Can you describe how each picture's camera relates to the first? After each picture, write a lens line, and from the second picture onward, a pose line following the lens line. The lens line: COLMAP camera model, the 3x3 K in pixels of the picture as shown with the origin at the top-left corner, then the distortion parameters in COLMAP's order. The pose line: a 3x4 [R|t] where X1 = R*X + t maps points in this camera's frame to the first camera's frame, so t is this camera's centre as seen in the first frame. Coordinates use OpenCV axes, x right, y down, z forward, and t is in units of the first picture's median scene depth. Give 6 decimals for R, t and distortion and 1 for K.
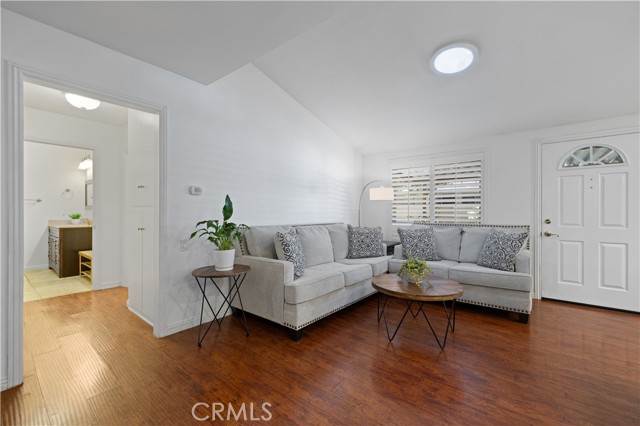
lens RADIAL K [[275.1, 0, 316.2], [0, 275.1, 213.1], [0, 0, 1]] dist [0.013907, 0.000613]
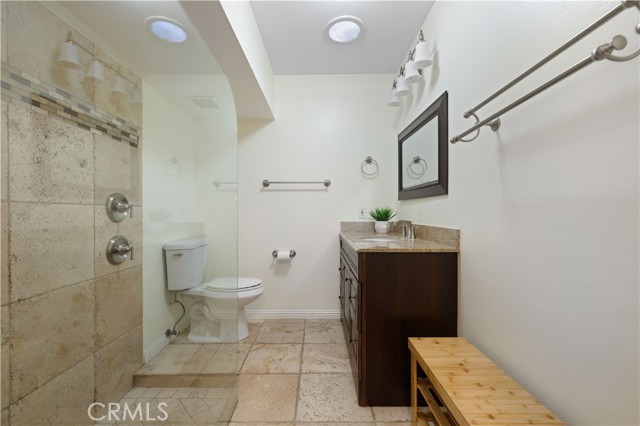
lens RADIAL K [[275.1, 0, 318.7], [0, 275.1, 215.3], [0, 0, 1]] dist [0.013907, 0.000613]
pose [[0.643182, 0.000985, -0.765712, -0.607443], [-0.005123, 0.999982, -0.003016, 0.014705], [0.765696, 0.005863, 0.643176, 0.653465]]
